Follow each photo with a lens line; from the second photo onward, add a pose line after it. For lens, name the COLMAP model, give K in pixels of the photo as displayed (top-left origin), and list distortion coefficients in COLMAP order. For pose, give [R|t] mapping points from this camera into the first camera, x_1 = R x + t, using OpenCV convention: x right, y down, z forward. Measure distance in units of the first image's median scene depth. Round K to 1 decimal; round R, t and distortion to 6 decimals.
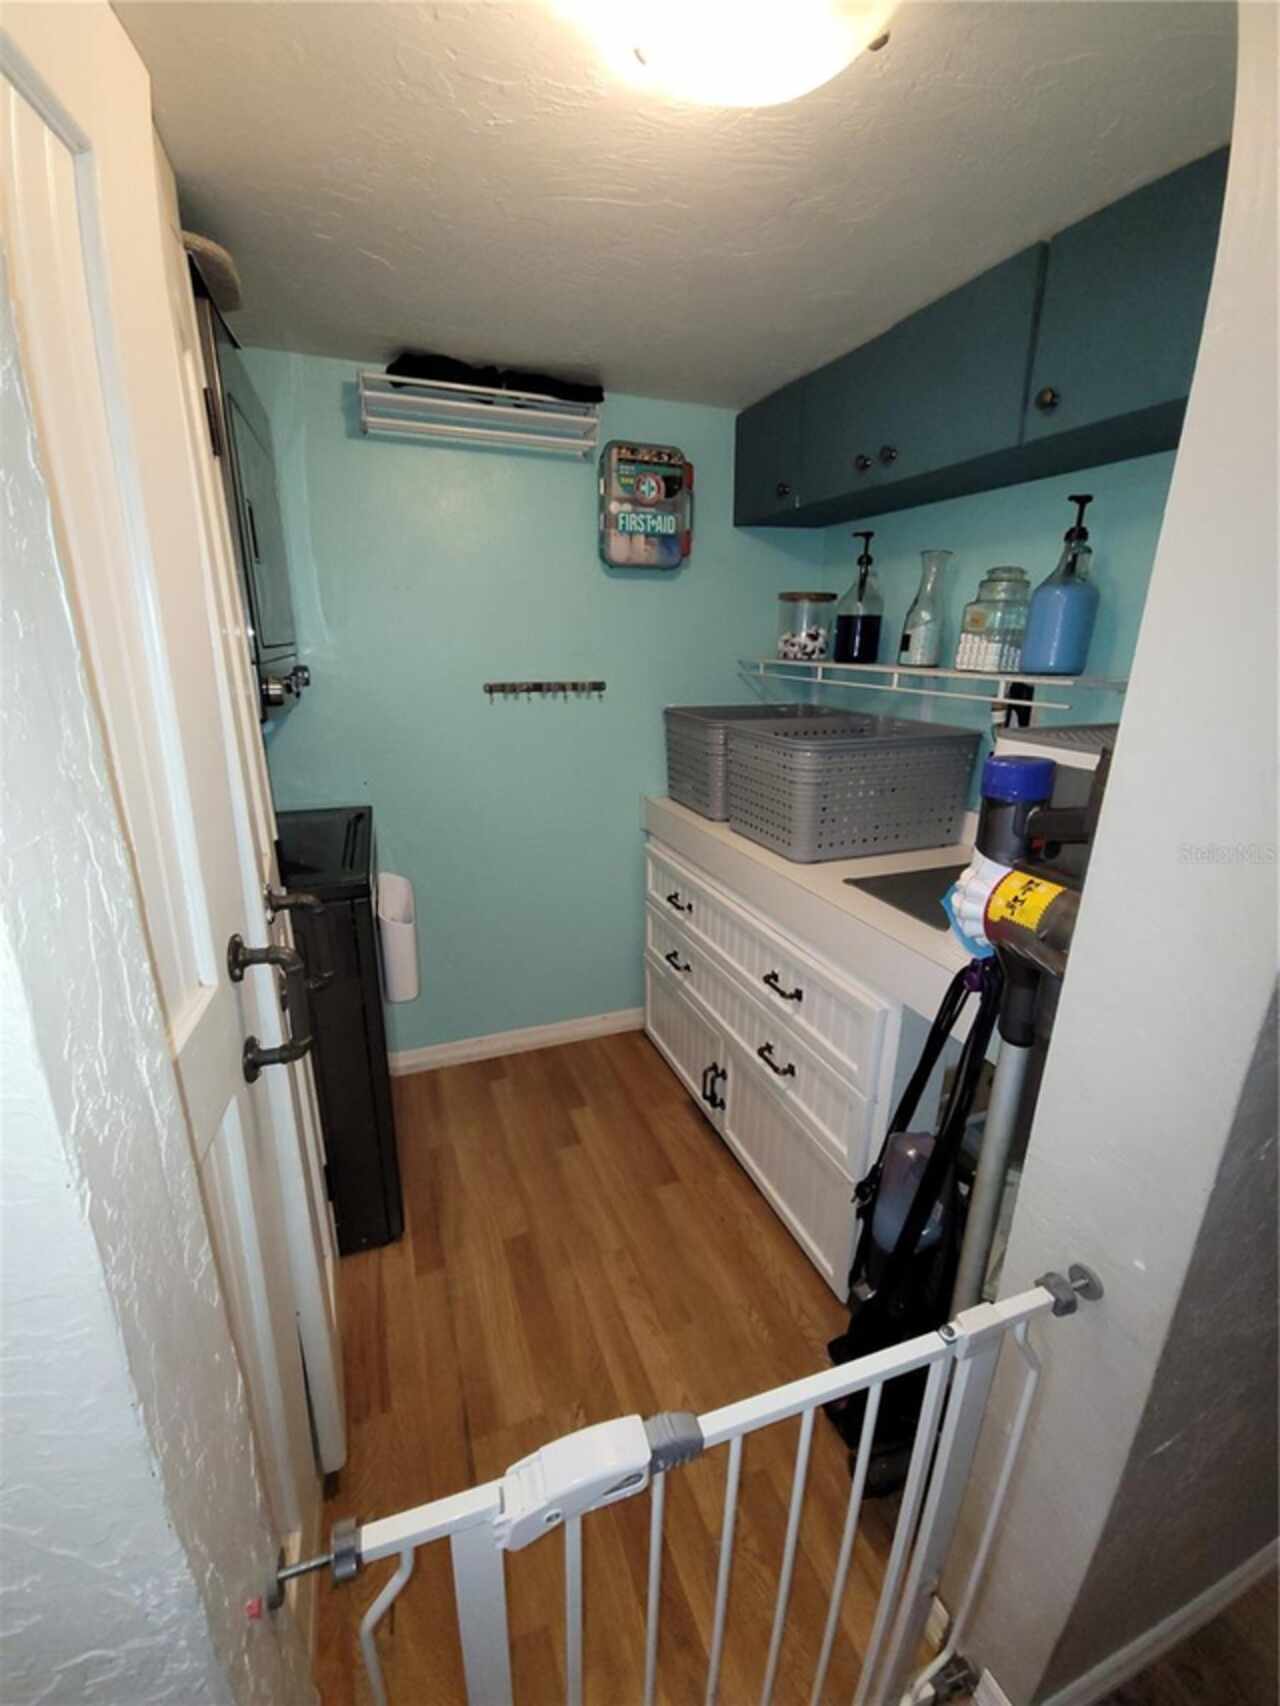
lens RADIAL K [[692.9, 0, 638.4], [0, 692.9, 846.0], [0, 0, 1]] dist [0.003030, -0.000909]
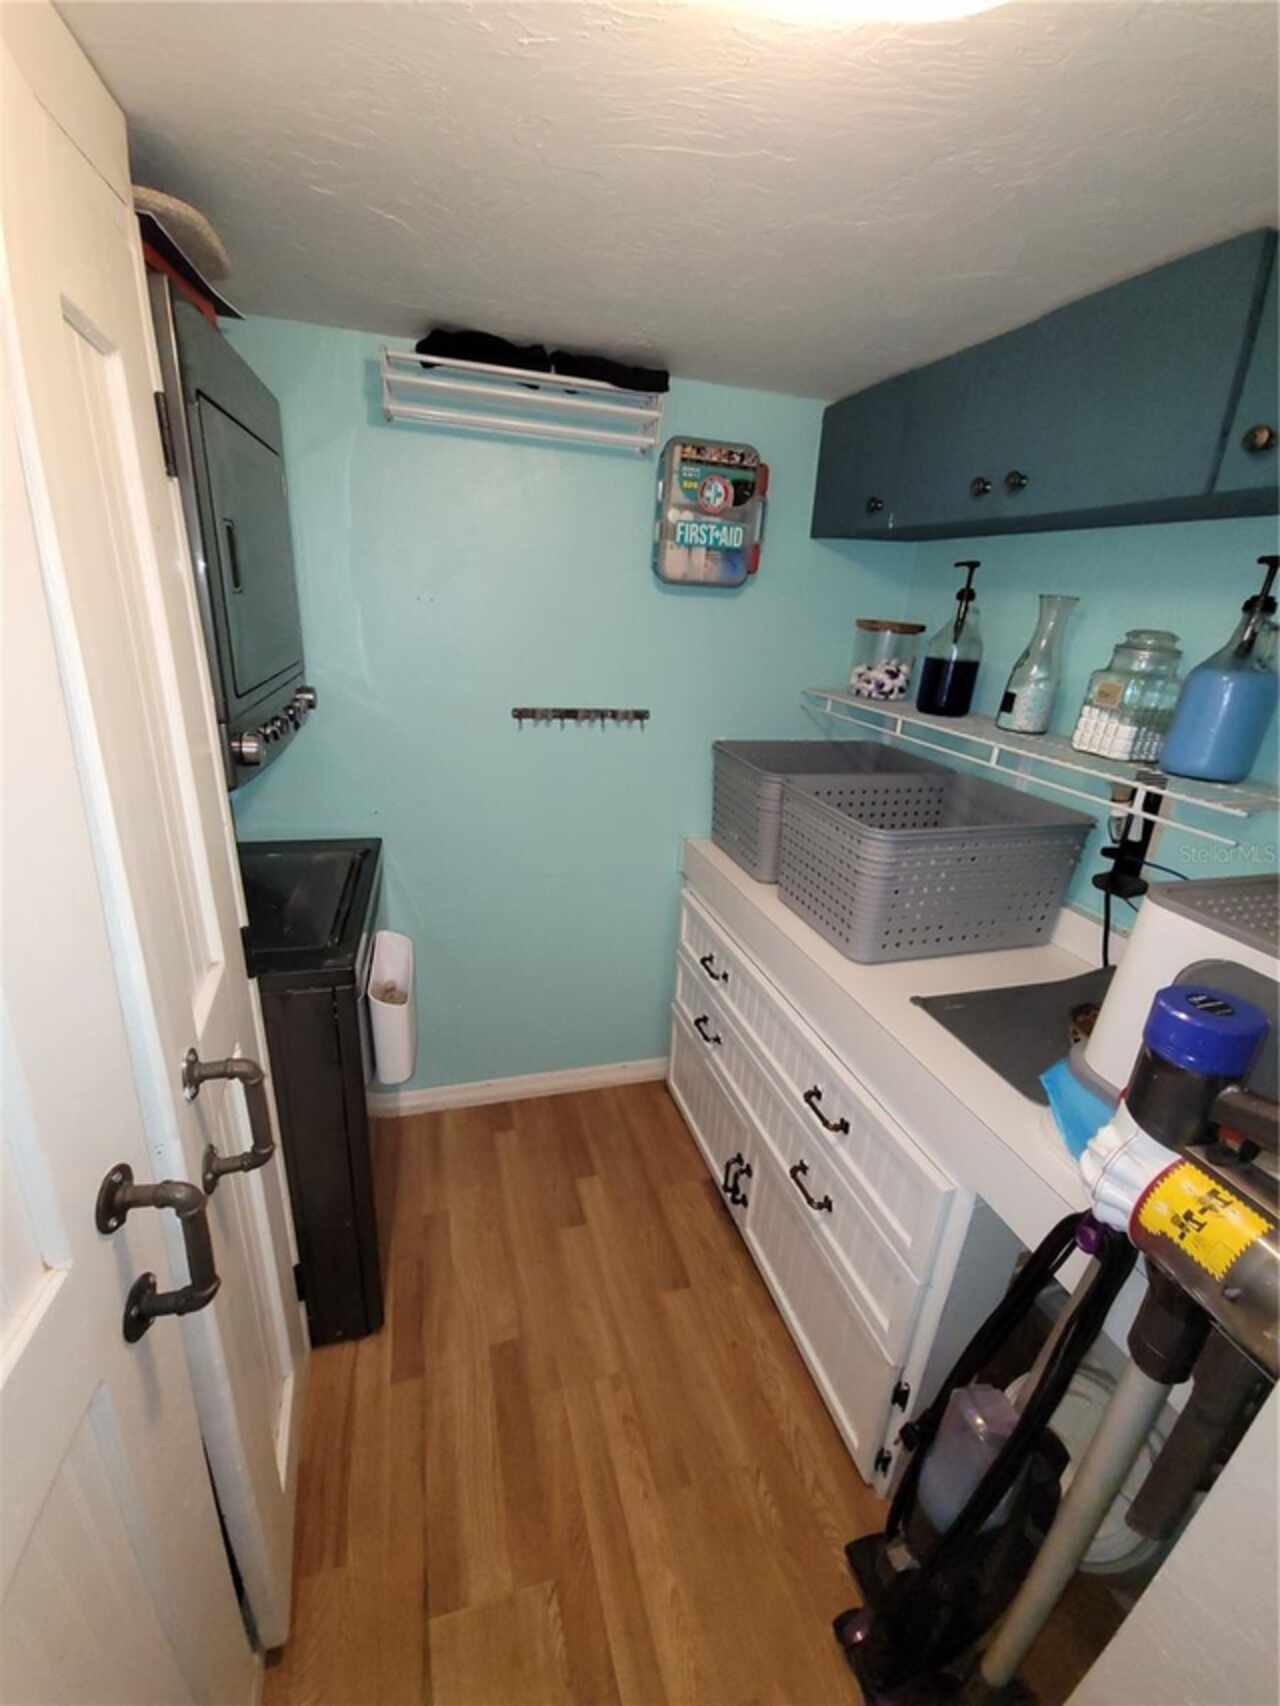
lens RADIAL K [[688.0, 0, 639.2], [0, 688.0, 842.7], [0, 0, 1]] dist [0.012627, -0.009582]
pose [[0.995649, 0.073201, -0.057659, 0.003057], [-0.070188, 0.996143, 0.052665, -0.136571], [0.061292, -0.048389, 0.996946, 0.135380]]
